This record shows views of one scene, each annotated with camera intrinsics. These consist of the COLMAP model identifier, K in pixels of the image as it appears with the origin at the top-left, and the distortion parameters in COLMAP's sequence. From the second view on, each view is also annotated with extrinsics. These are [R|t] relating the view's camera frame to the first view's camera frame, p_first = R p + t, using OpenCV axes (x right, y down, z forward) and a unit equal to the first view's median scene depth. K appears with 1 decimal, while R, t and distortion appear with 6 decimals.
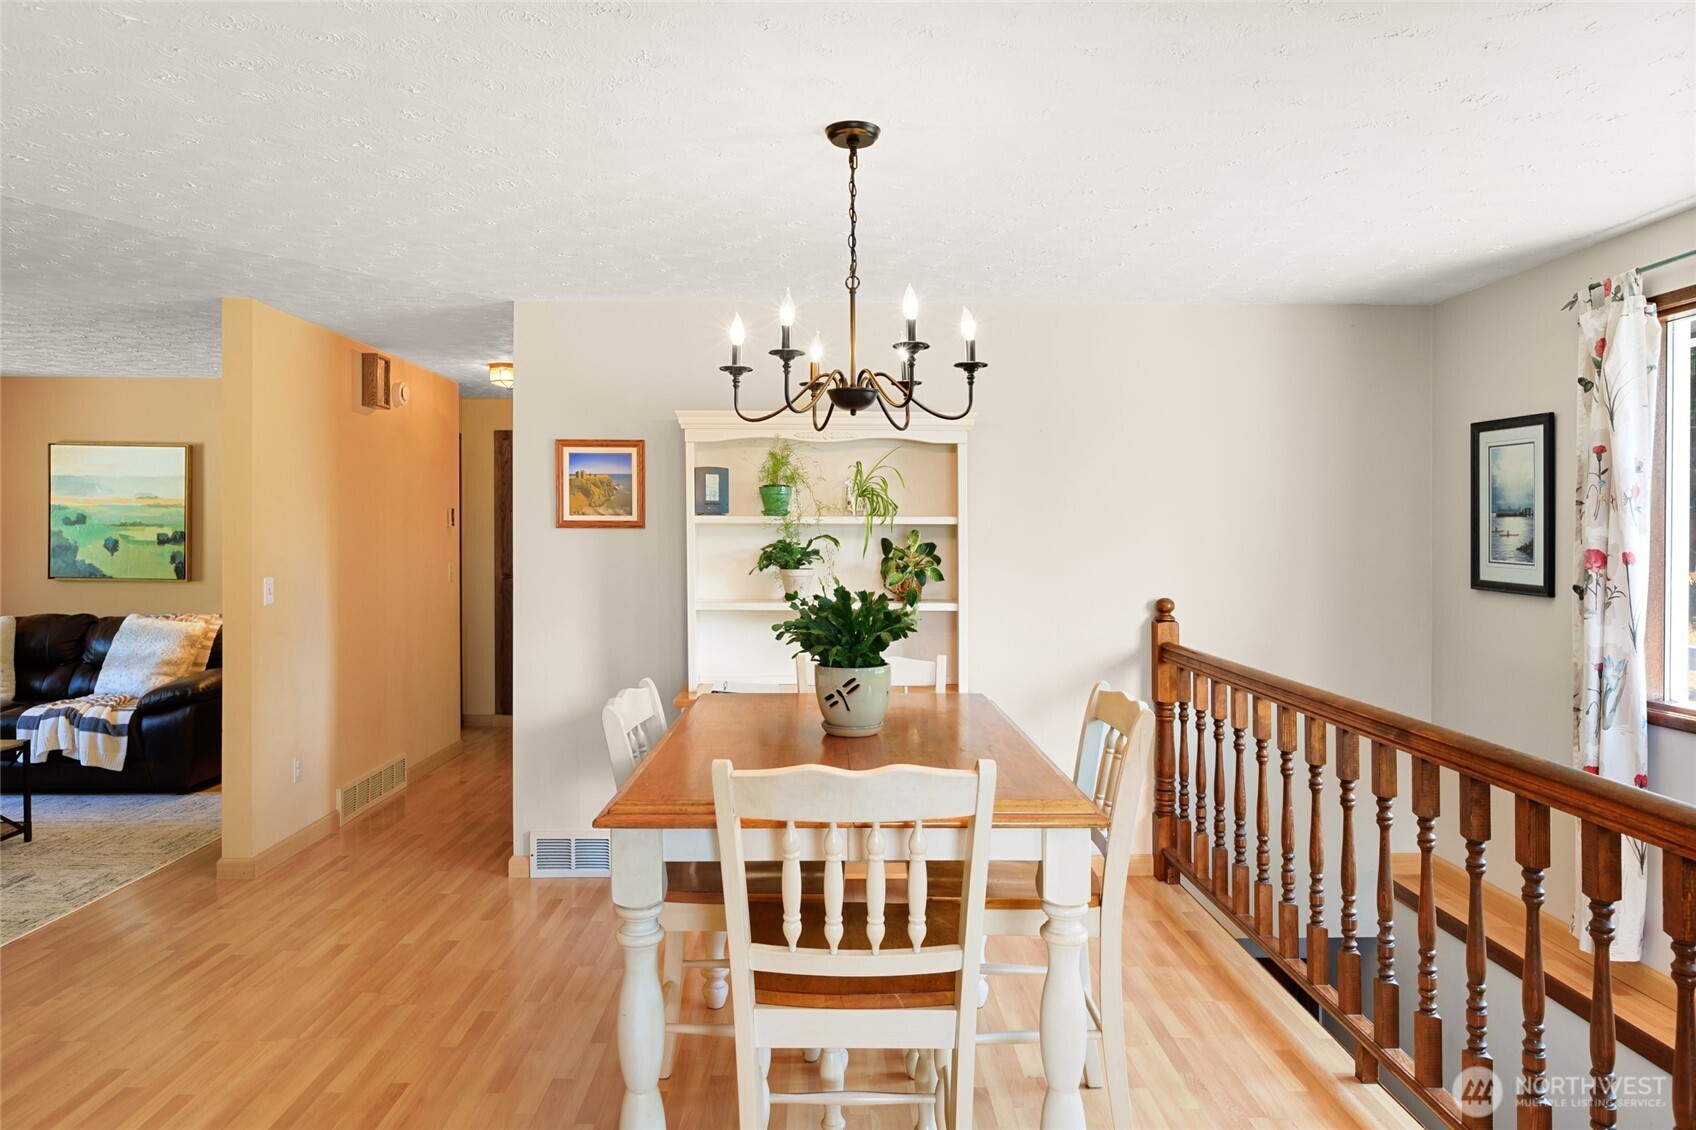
lens RADIAL K [[1084.8, 0, 839.6], [0, 1084.8, 565.7], [0, 0, 1]] dist [0.013401, -0.019602]
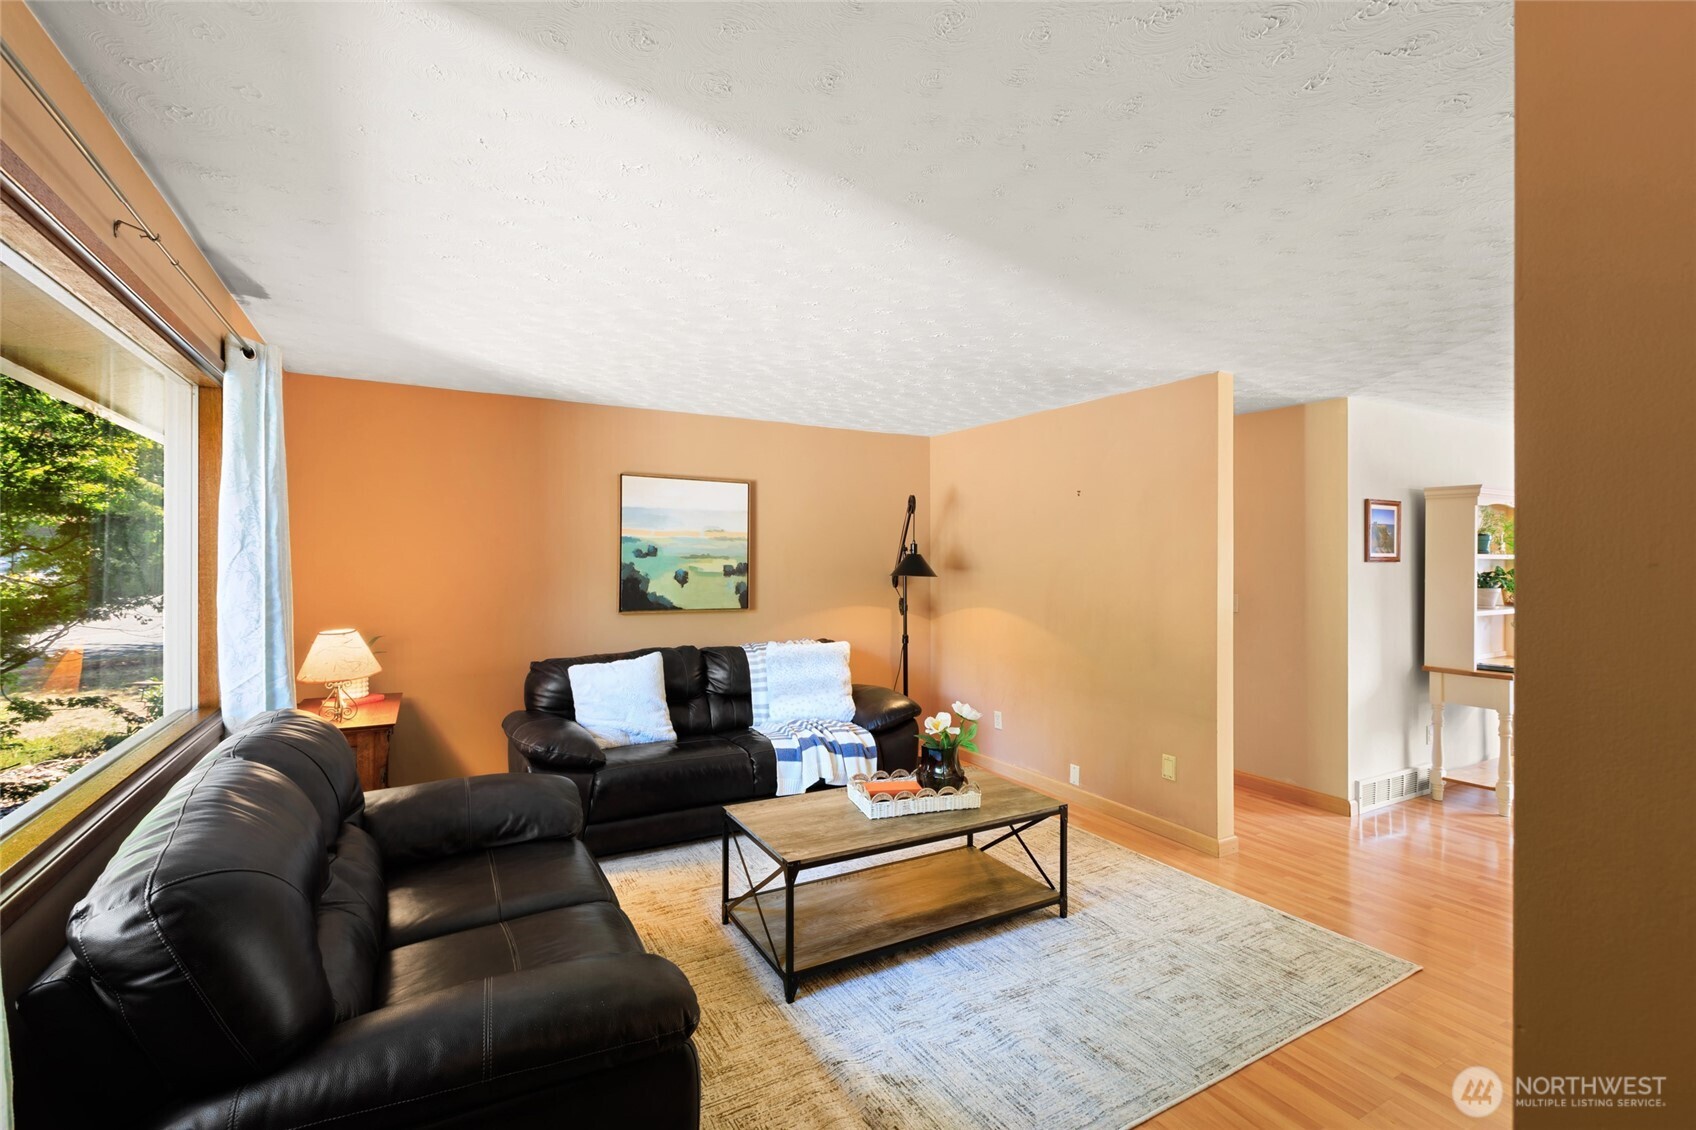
lens RADIAL K [[755.9, 0, 842.0], [0, 755.9, 581.5], [0, 0, 1]] dist [0.002249, 0.000182]
pose [[0.878097, -0.016209, 0.478208, -1.237541], [0.014607, 0.999868, 0.007069, -0.024690], [-0.478260, 0.000778, 0.878218, 0.435660]]
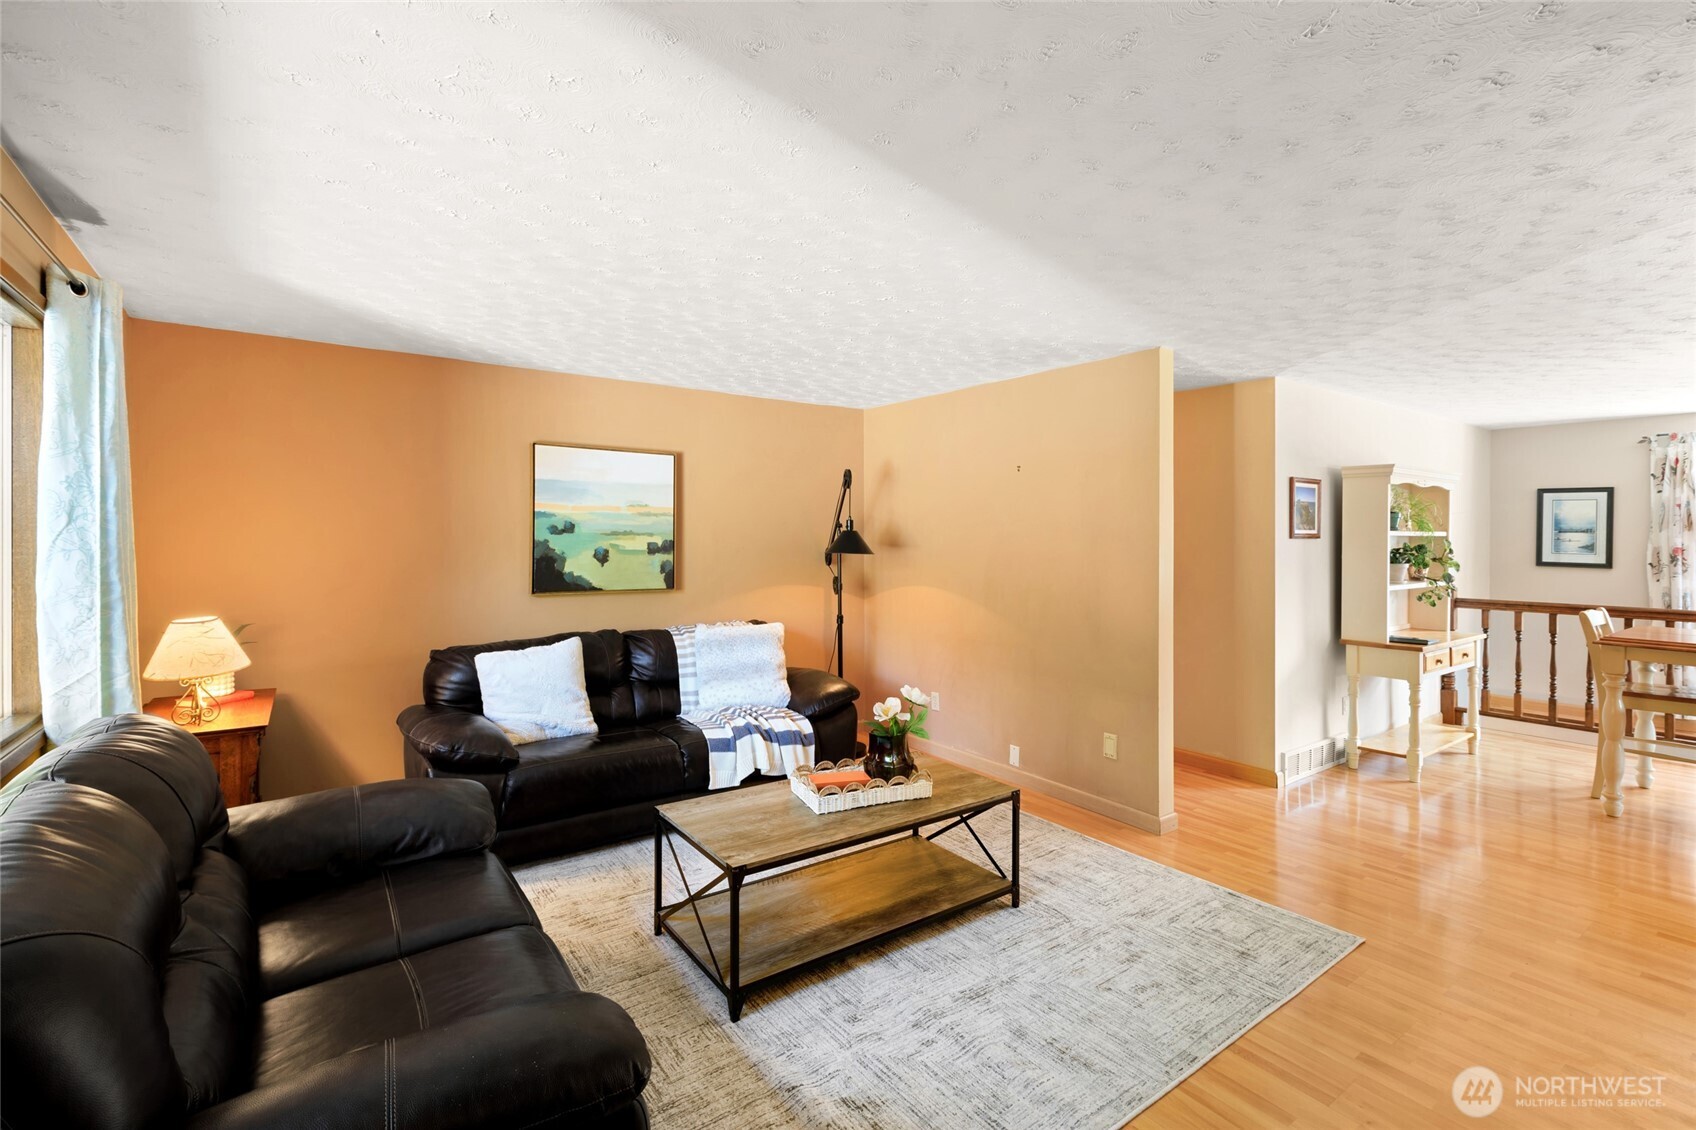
lens RADIAL K [[768.2, 0, 847.5], [0, 768.2, 557.2], [0, 0, 1]] dist [0.002574, -0.001030]
pose [[0.818863, -0.017505, 0.573723, -1.238569], [0.017355, 0.999833, 0.005735, -0.024556], [-0.573727, 0.005261, 0.819030, 0.472135]]
